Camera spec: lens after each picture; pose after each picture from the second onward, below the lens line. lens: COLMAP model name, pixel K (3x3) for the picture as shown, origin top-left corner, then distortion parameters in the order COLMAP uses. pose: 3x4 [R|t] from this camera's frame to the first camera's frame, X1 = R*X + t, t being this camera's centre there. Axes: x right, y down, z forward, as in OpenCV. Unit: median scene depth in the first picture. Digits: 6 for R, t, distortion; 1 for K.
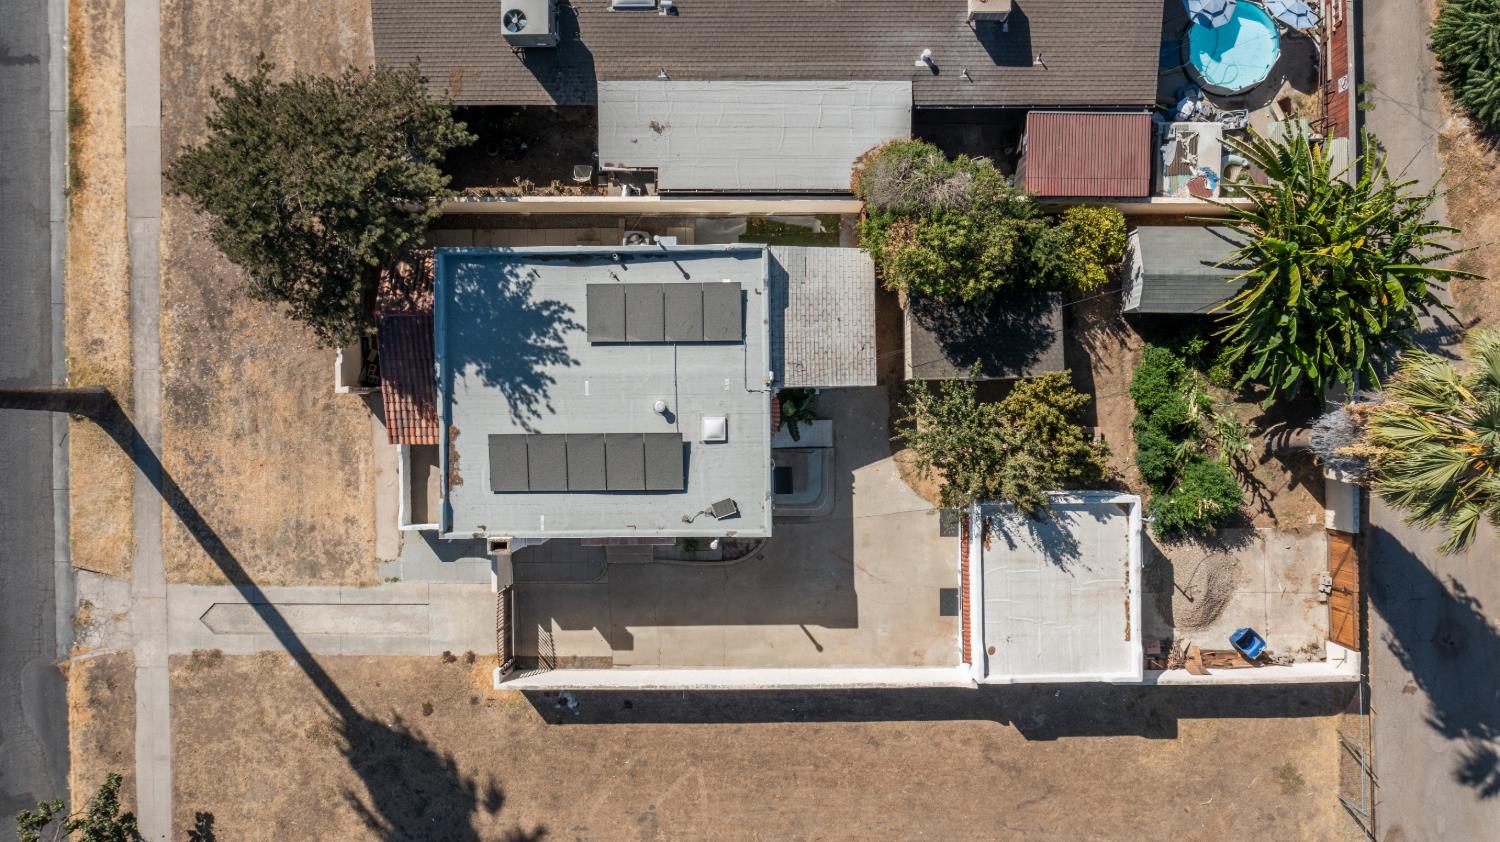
lens RADIAL K [[1172.9, 0, 754.1], [0, 1172.9, 415.4], [0, 0, 1]] dist [-0.018209, 0.006468]
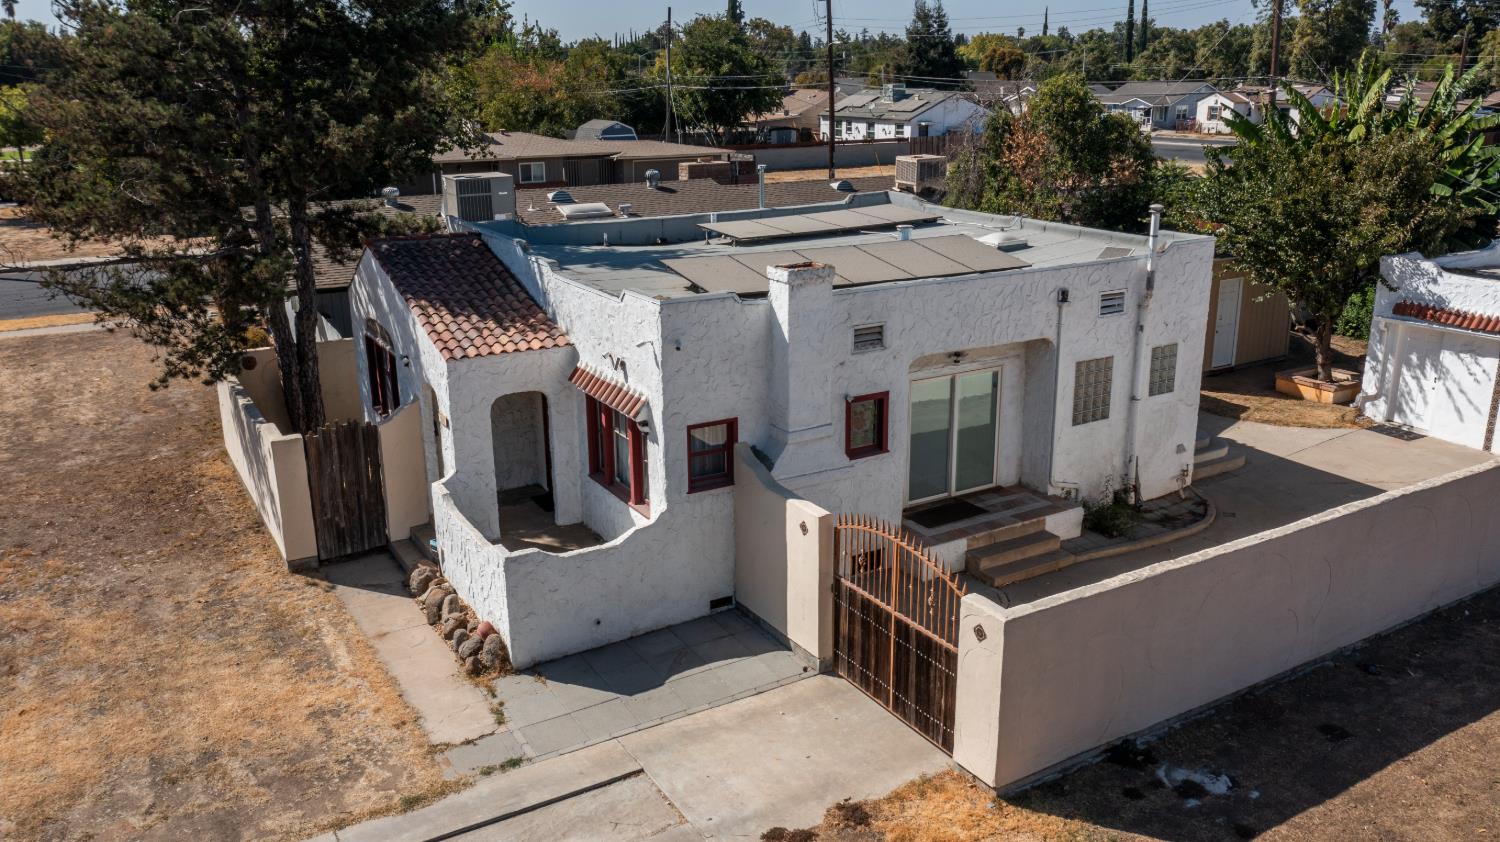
lens RADIAL K [[1172.9, 0, 755.2], [0, 1172.9, 426.3], [0, 0, 1]] dist [-0.018209, 0.006468]
pose [[0.866101, -0.133957, 0.481586, -0.399609], [0.499775, 0.250787, -0.829054, 0.421848], [-0.009718, 0.958729, 0.284155, 0.843886]]
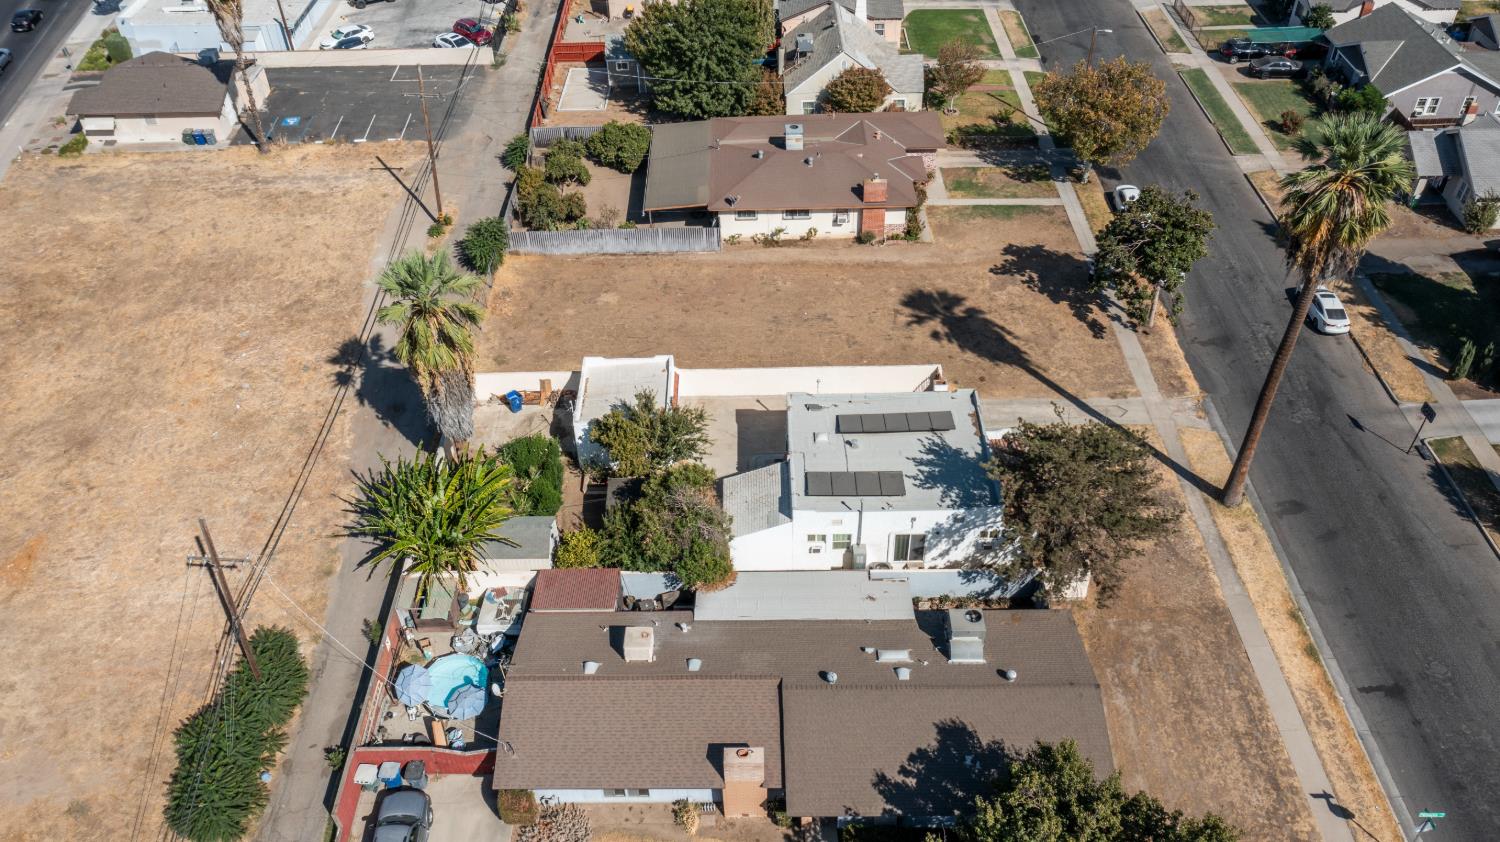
lens RADIAL K [[1172.9, 0, 752.2], [0, 1172.9, 420.1], [0, 0, 1]] dist [-0.018209, 0.006468]
pose [[-0.999164, 0.028501, 0.029309, 0.014355], [0.003751, -0.649976, 0.759945, -1.145732], [0.040709, 0.759420, 0.649326, -0.103912]]
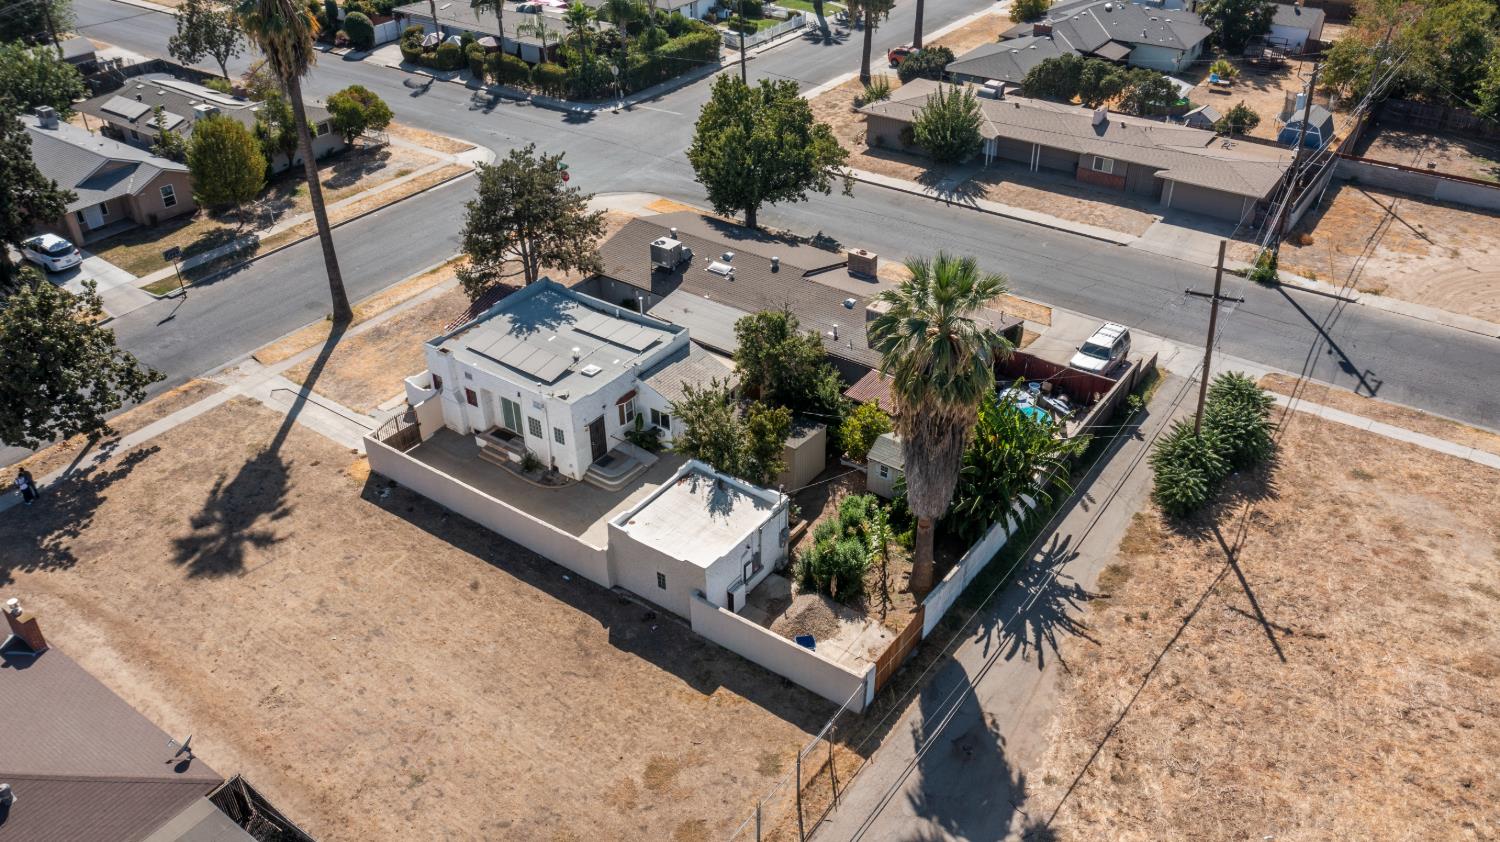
lens RADIAL K [[1172.9, 0, 752.2], [0, 1172.9, 418.6], [0, 0, 1]] dist [-0.018209, 0.006468]
pose [[0.805452, 0.331770, -0.491097, 0.865269], [-0.592653, 0.446317, -0.670495, 0.895415], [-0.003265, 0.831101, 0.556111, 0.153658]]
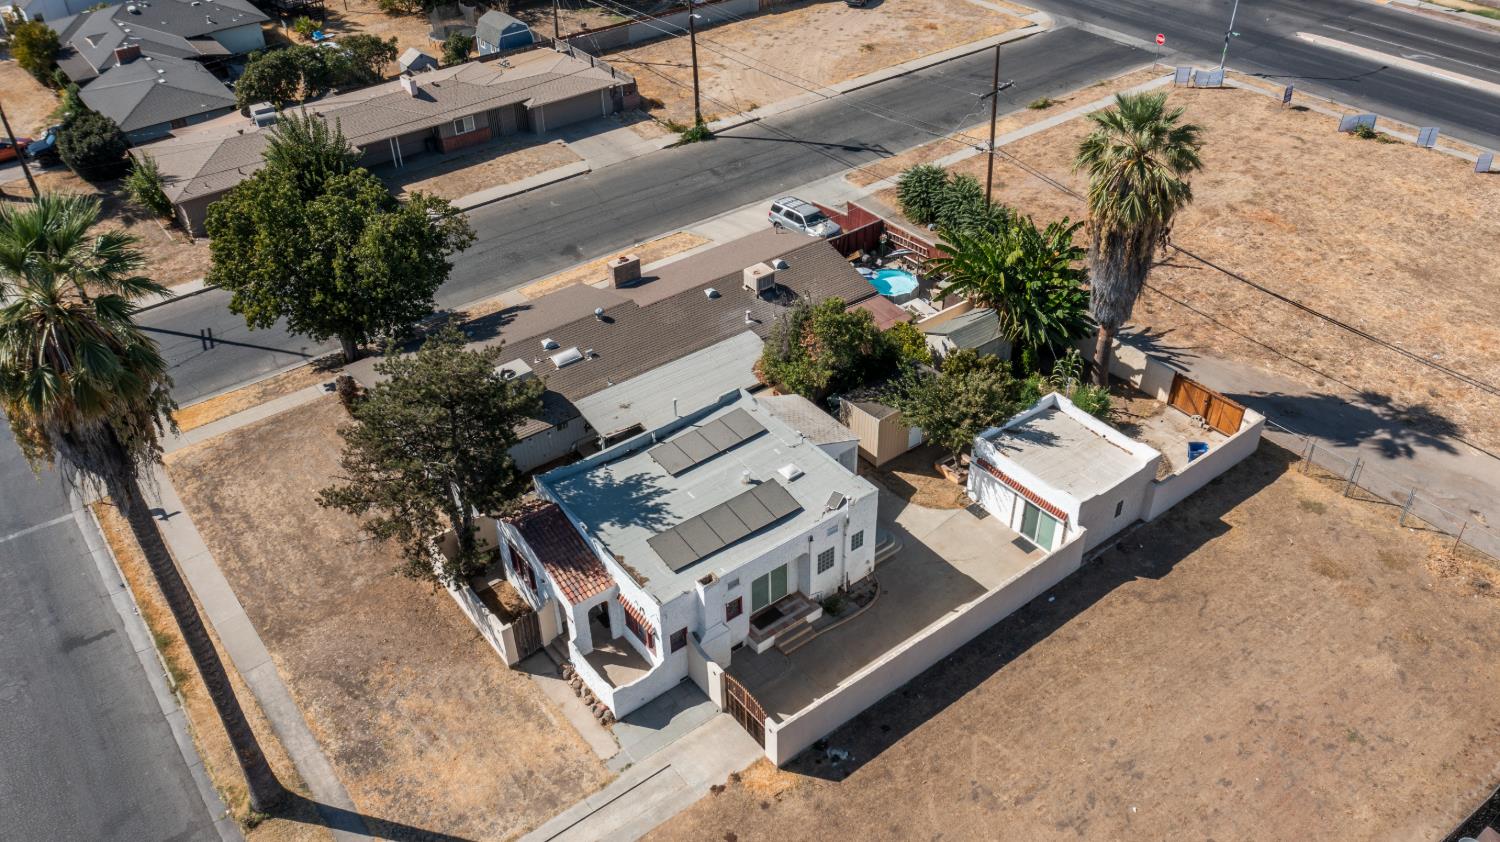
lens RADIAL K [[1172.9, 0, 751.6], [0, 1172.9, 419.2], [0, 0, 1]] dist [-0.018209, 0.006468]
pose [[0.801418, -0.349410, 0.485429, -0.621109], [0.598103, 0.469723, -0.649332, 0.733604], [-0.001134, 0.810724, 0.585428, 0.176051]]
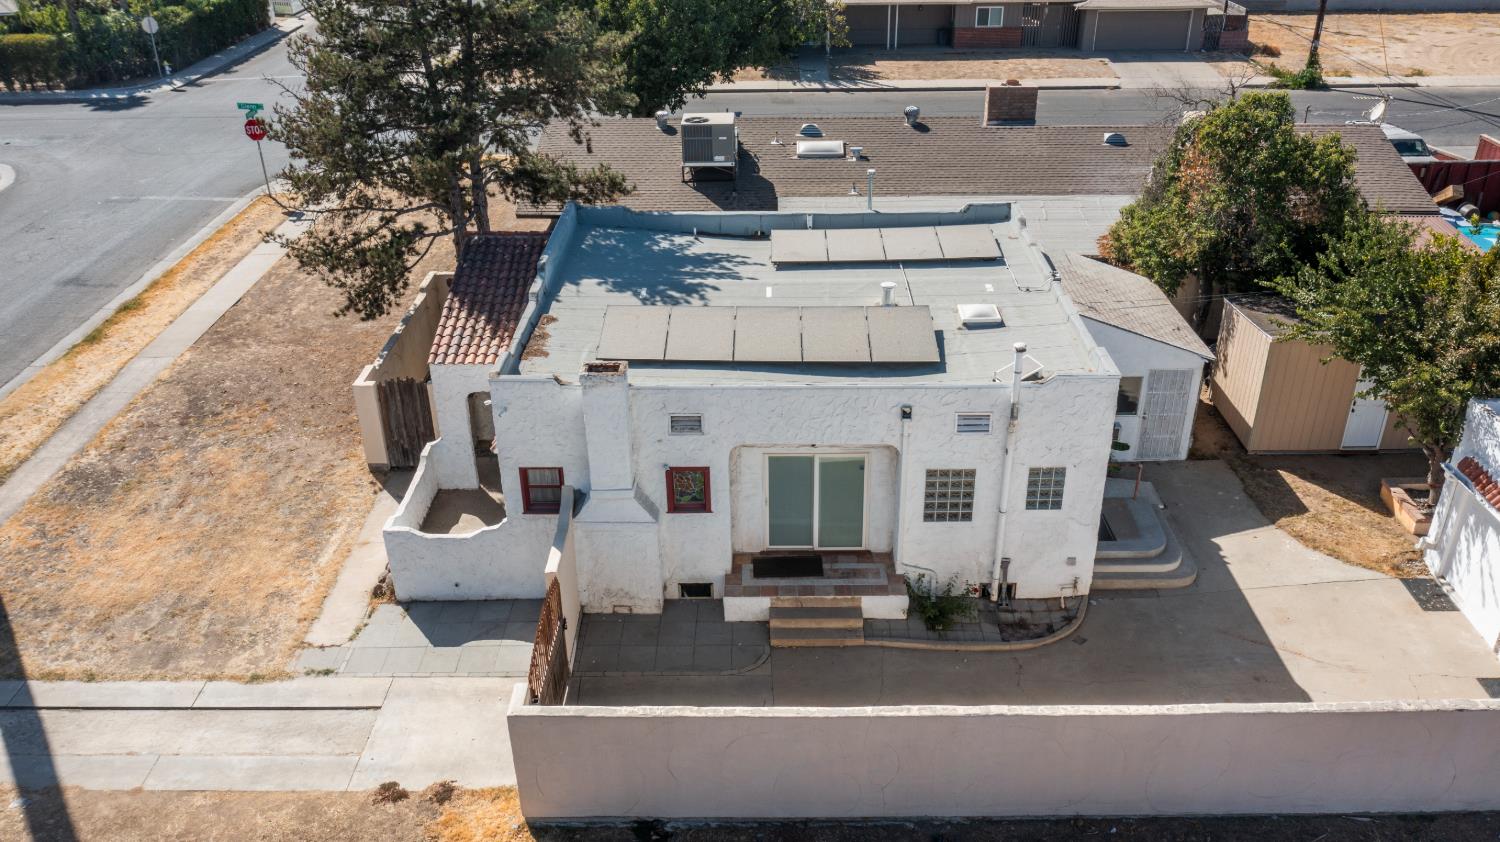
lens RADIAL K [[1172.9, 0, 754.6], [0, 1172.9, 420.8], [0, 0, 1]] dist [-0.018209, 0.006468]
pose [[0.999759, 0.016454, -0.014533, -0.128465], [-0.020618, 0.476364, -0.879007, 0.523045], [-0.007541, 0.879094, 0.476588, 0.695780]]
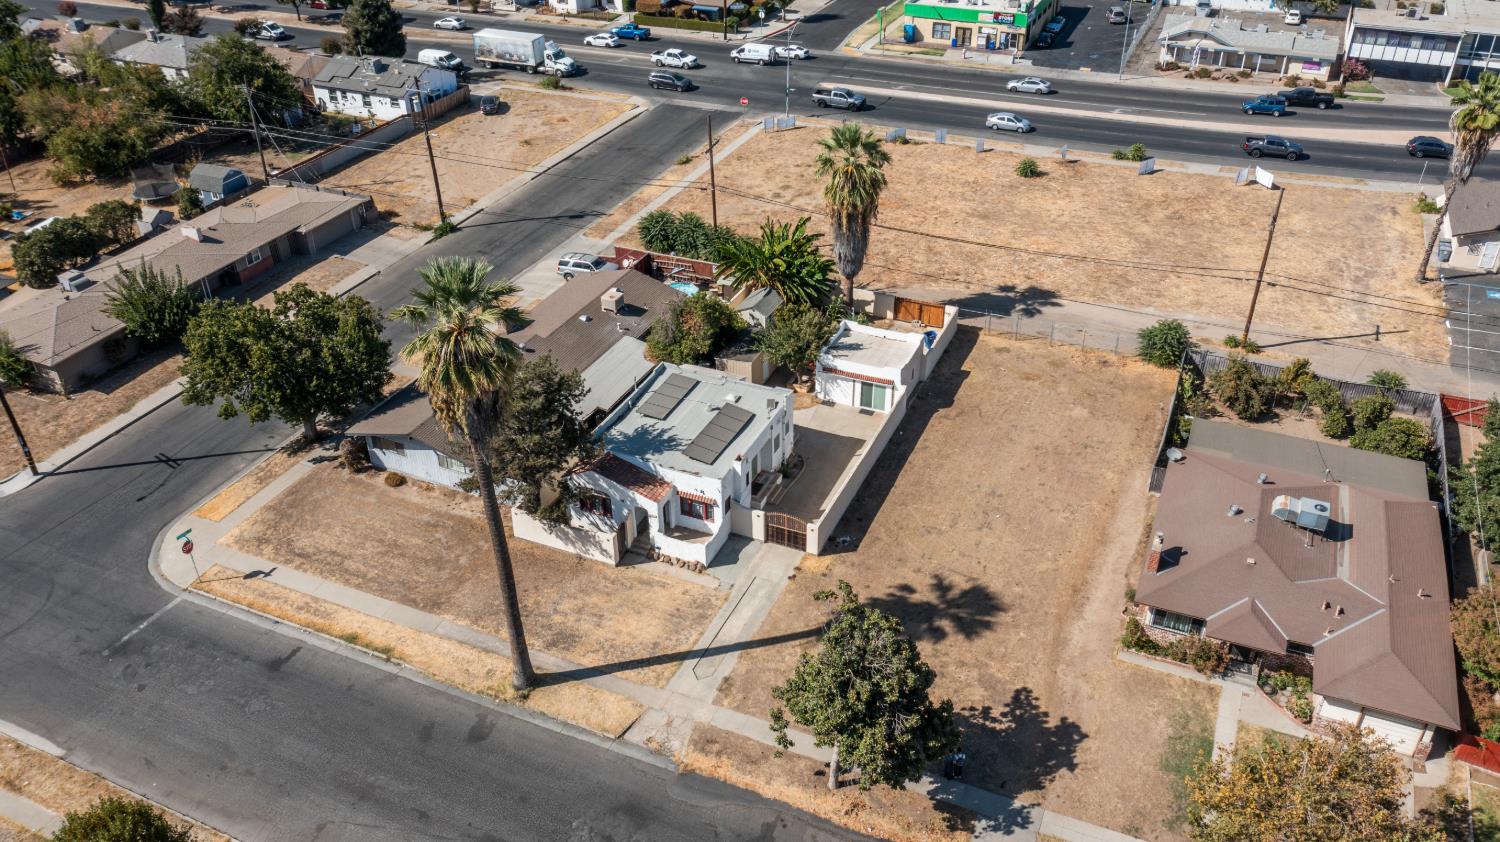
lens RADIAL K [[1172.9, 0, 753.0], [0, 1172.9, 420.6], [0, 0, 1]] dist [-0.018209, 0.006468]
pose [[0.416060, -0.475603, 0.775045, -1.425781], [0.909336, 0.216429, -0.355340, 0.684266], [0.001259, 0.852619, 0.522531, 0.006809]]
